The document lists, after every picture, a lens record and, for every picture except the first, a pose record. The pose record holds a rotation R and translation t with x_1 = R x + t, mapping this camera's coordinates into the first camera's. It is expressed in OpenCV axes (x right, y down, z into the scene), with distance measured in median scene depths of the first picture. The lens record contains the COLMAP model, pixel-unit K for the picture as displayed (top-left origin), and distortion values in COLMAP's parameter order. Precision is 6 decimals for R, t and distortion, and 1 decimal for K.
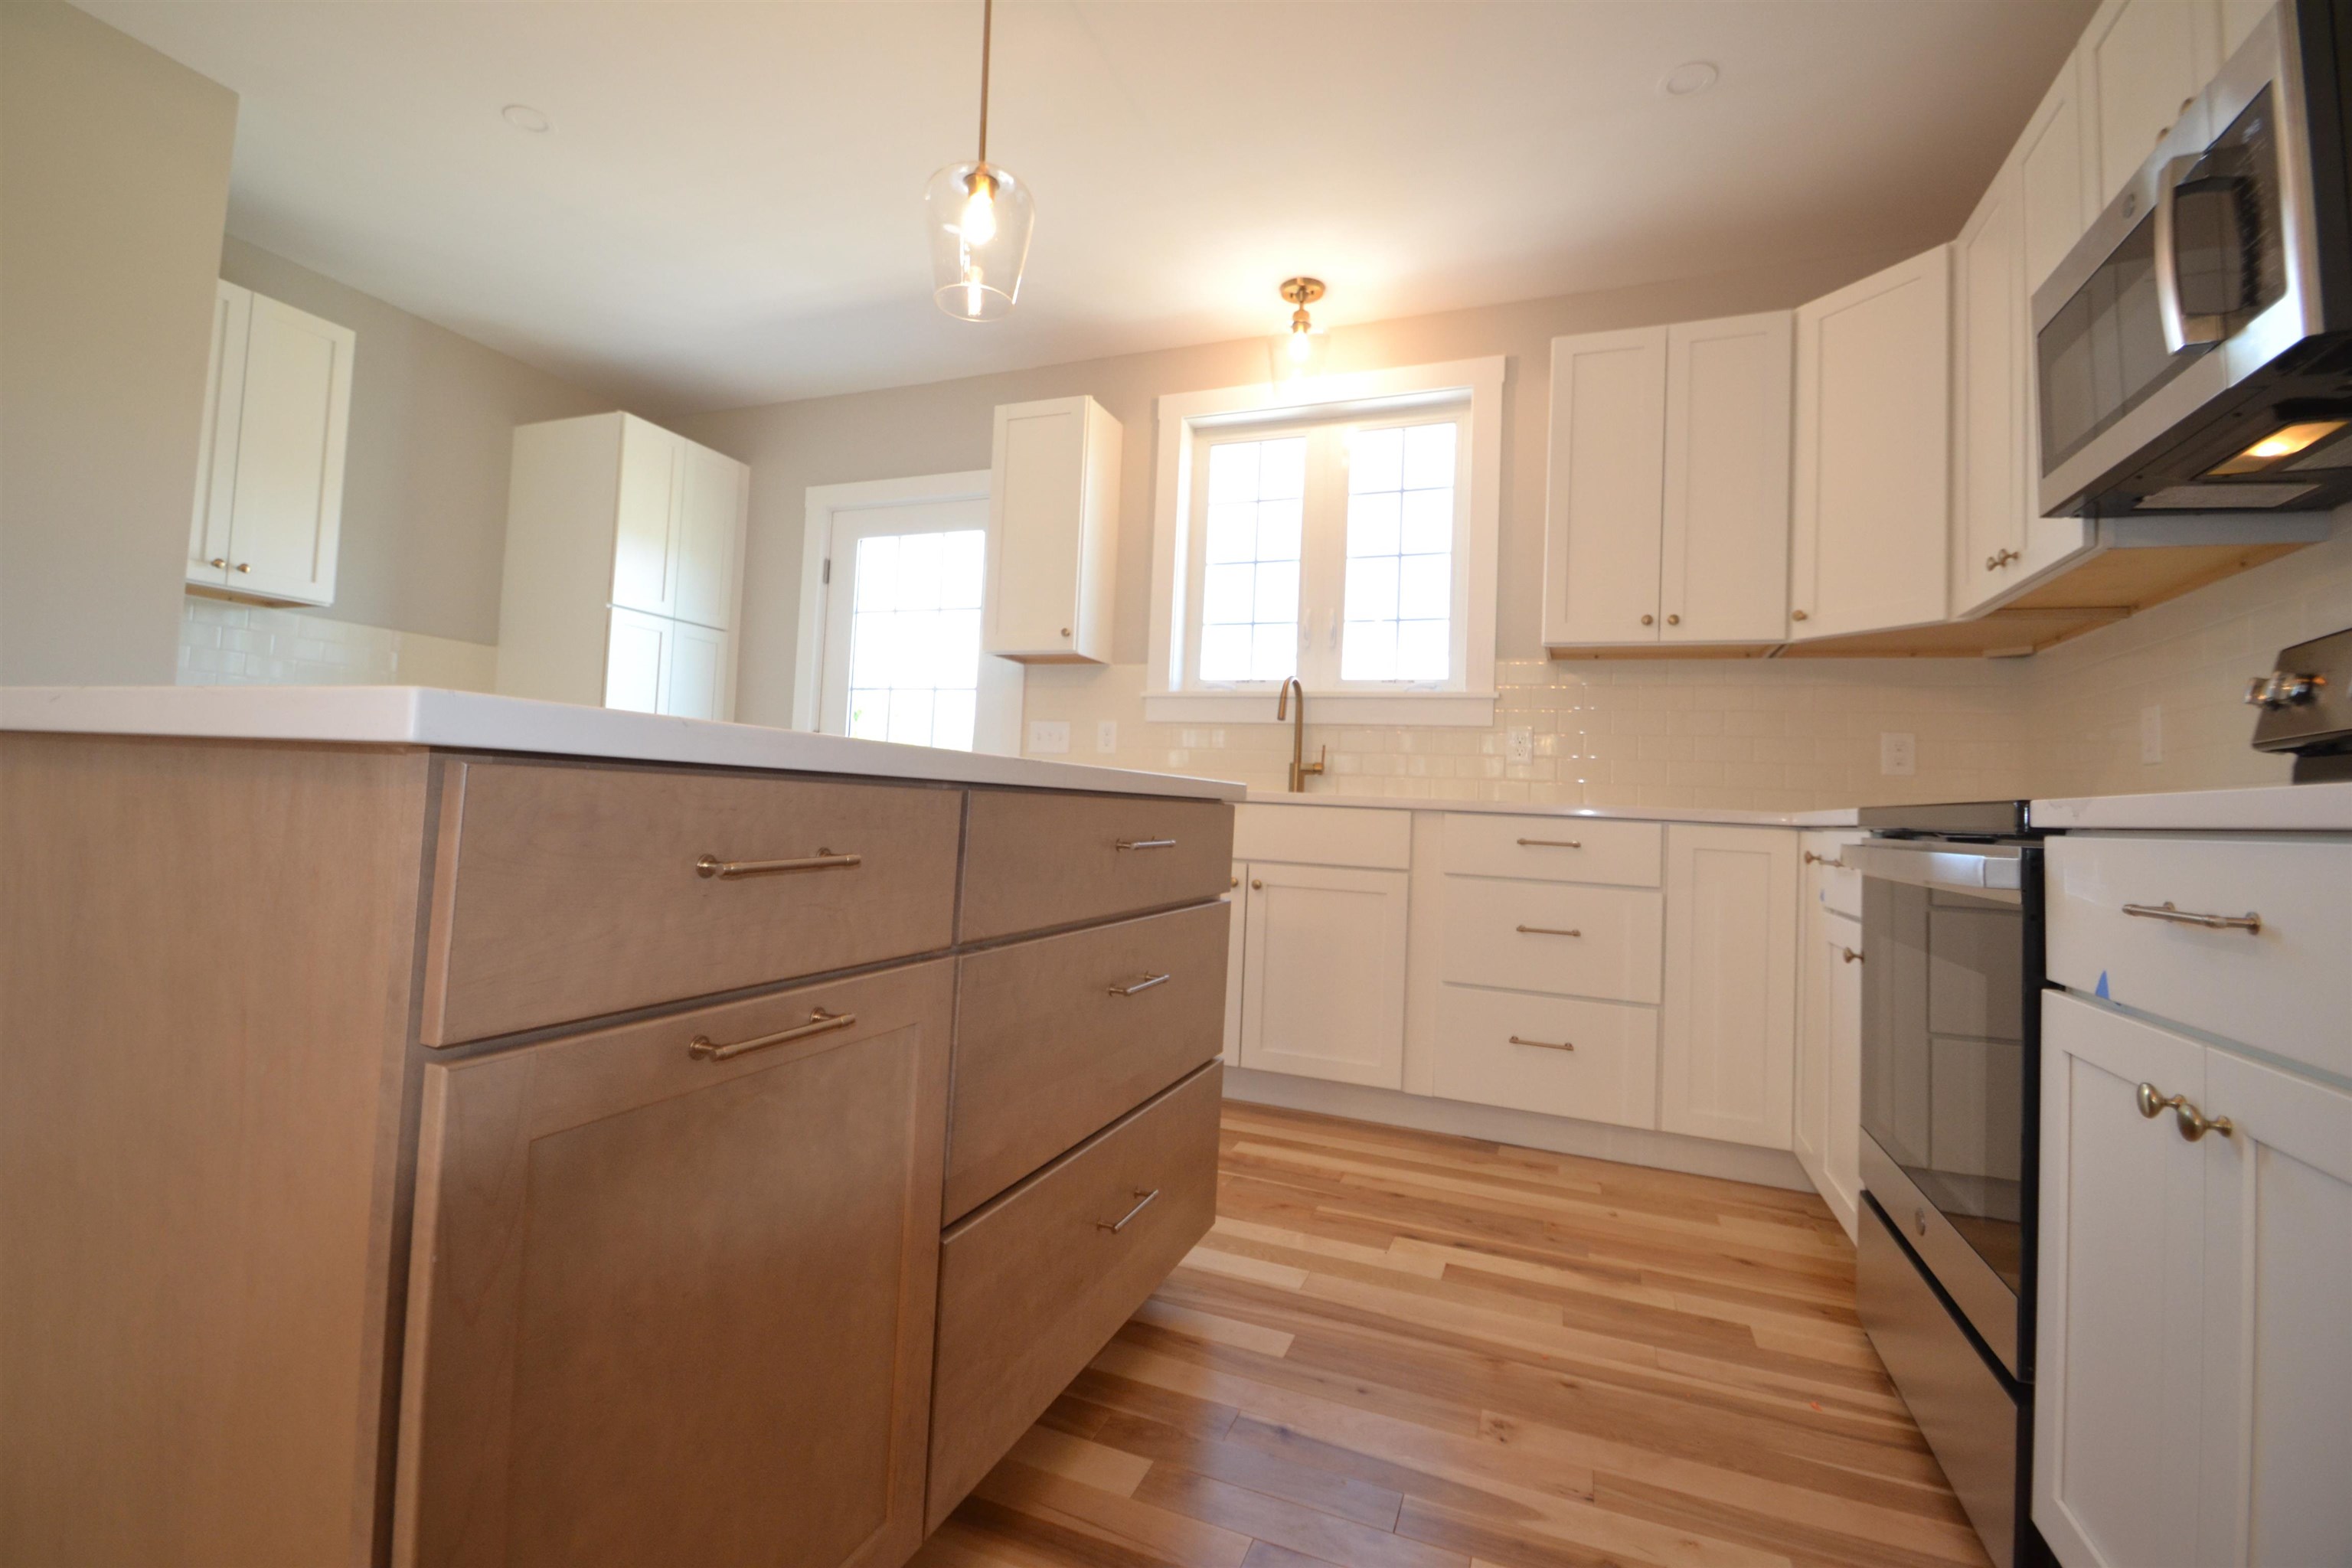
lens RADIAL K [[1041.1, 0, 1134.0], [0, 1041.1, 752.0], [0, 0, 1]] dist [0.009150, -0.012928]
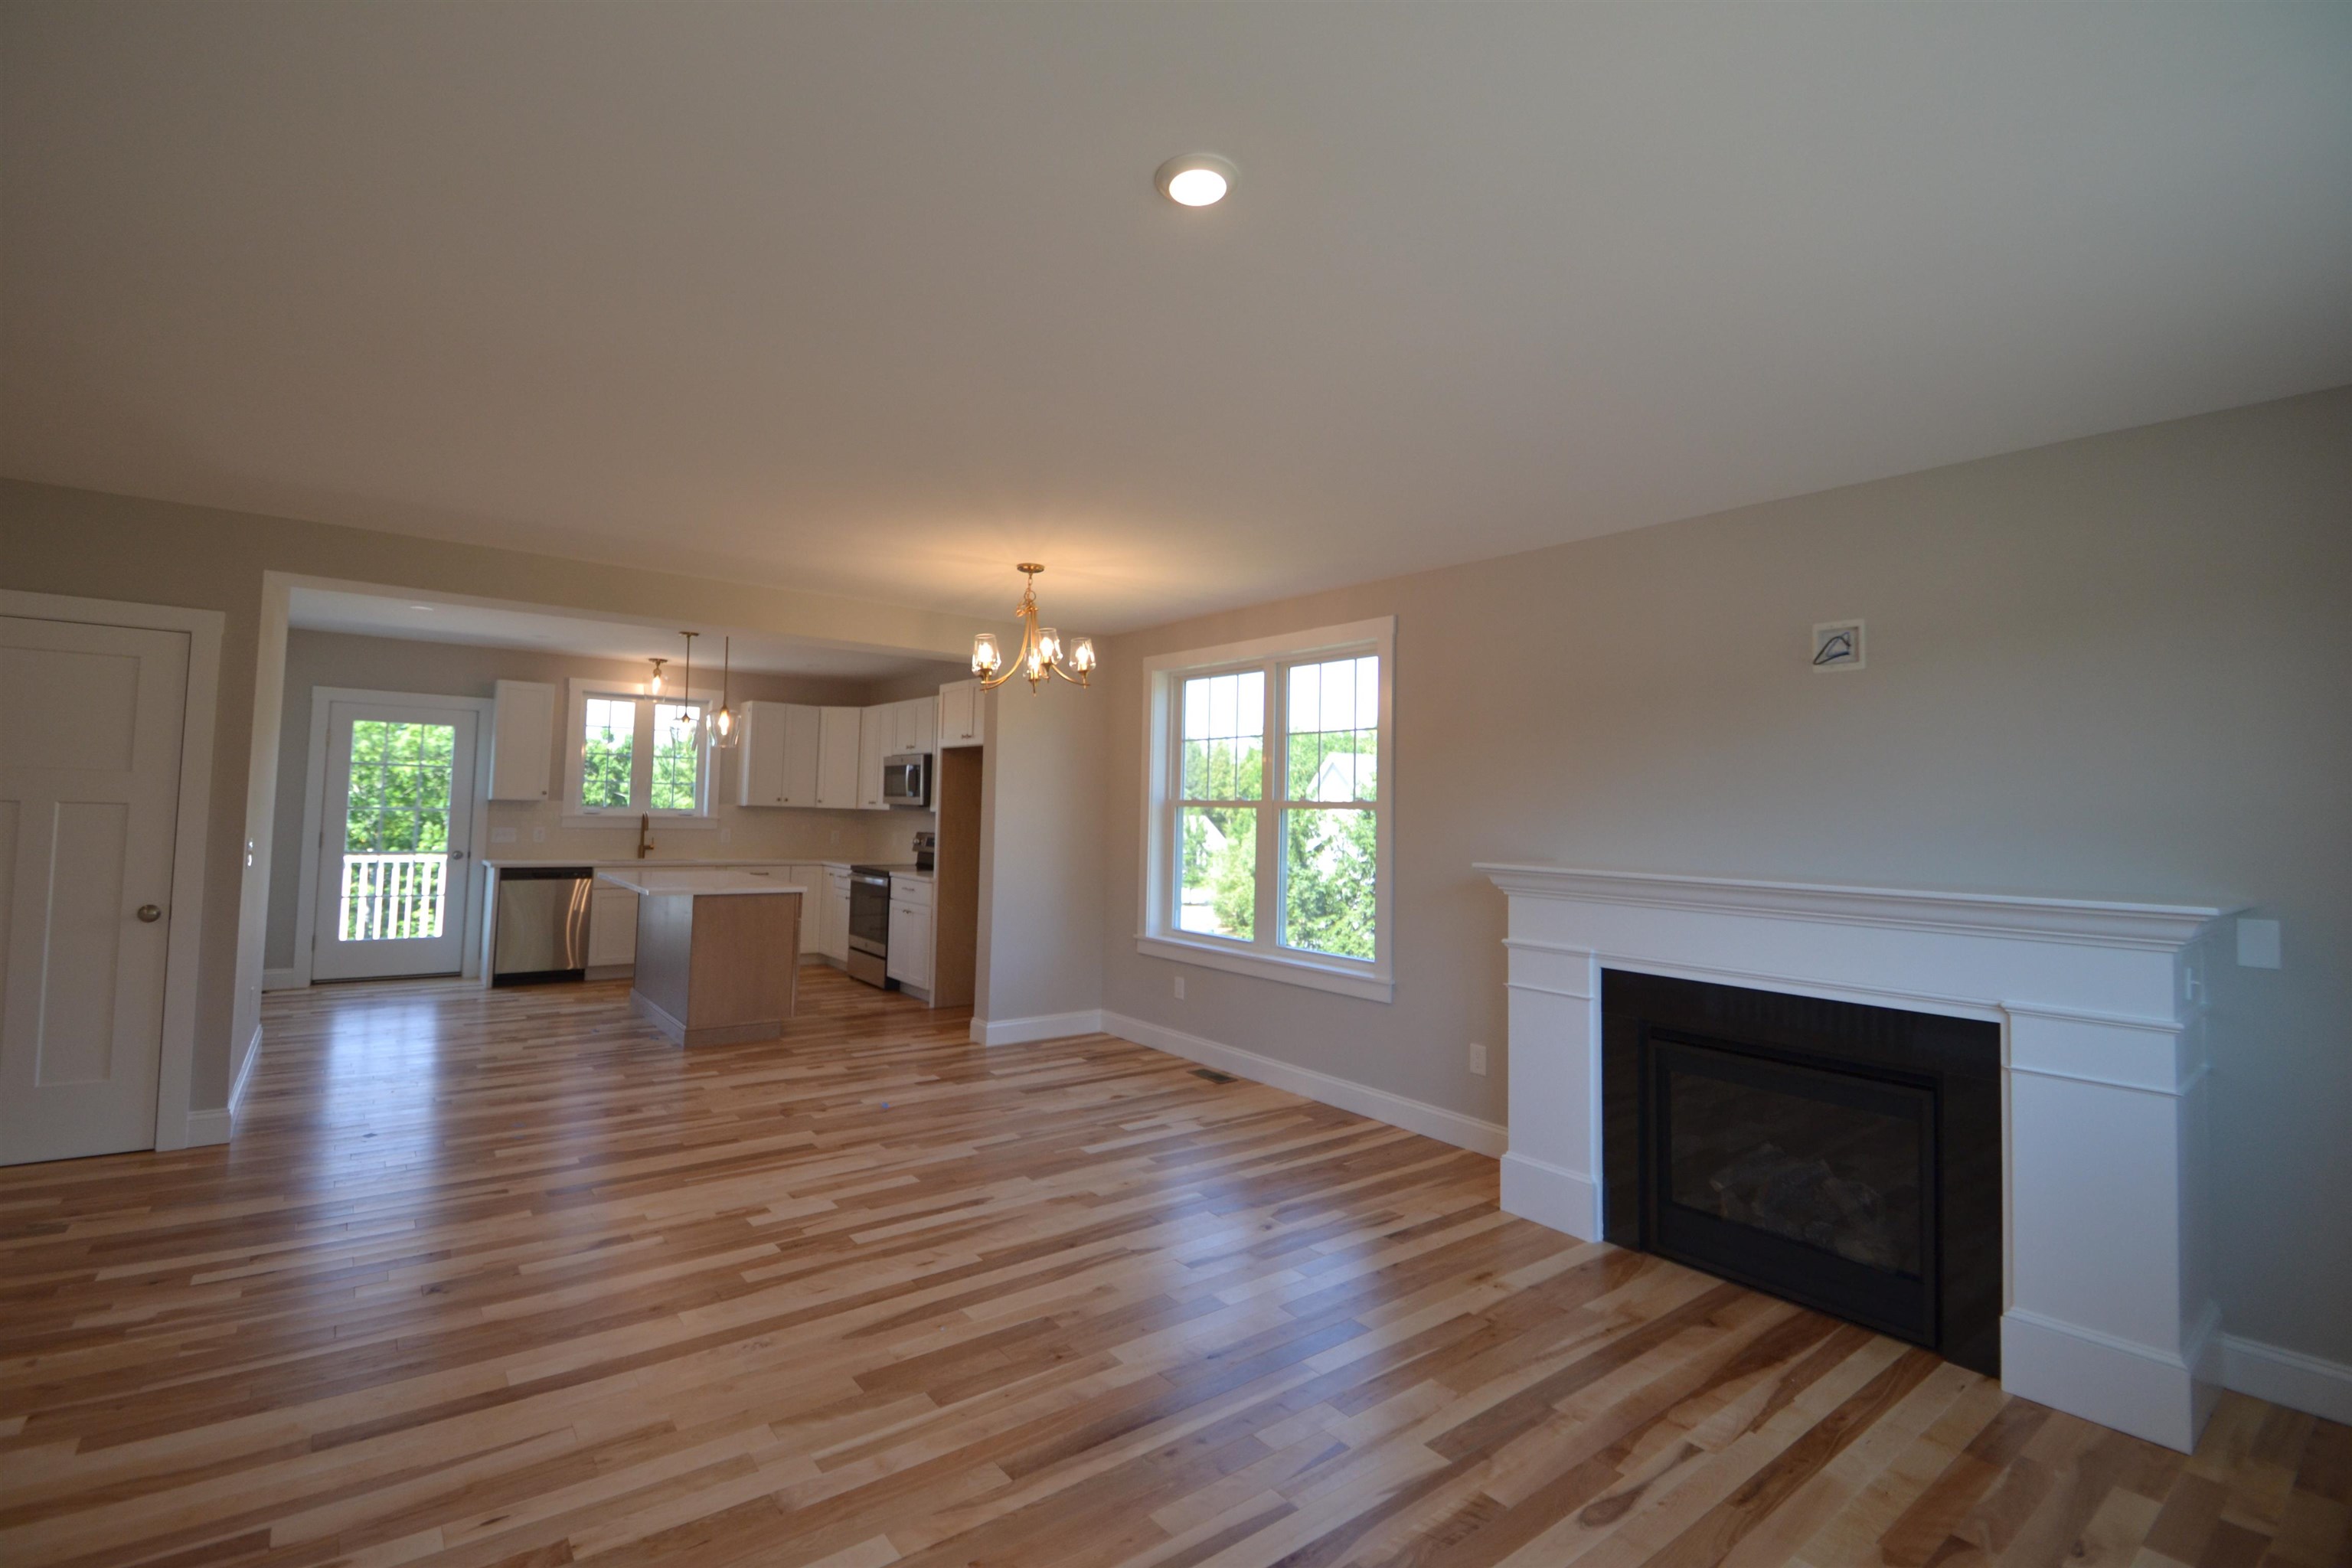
lens RADIAL K [[1044.5, 0, 1130.5], [0, 1044.5, 753.9], [0, 0, 1]] dist [0.020668, -0.020651]
pose [[0.507203, 0.012552, 0.861735, -1.486420], [-0.047928, 0.998757, 0.013662, -0.313009], [-0.860493, -0.048231, 0.507174, -1.327351]]
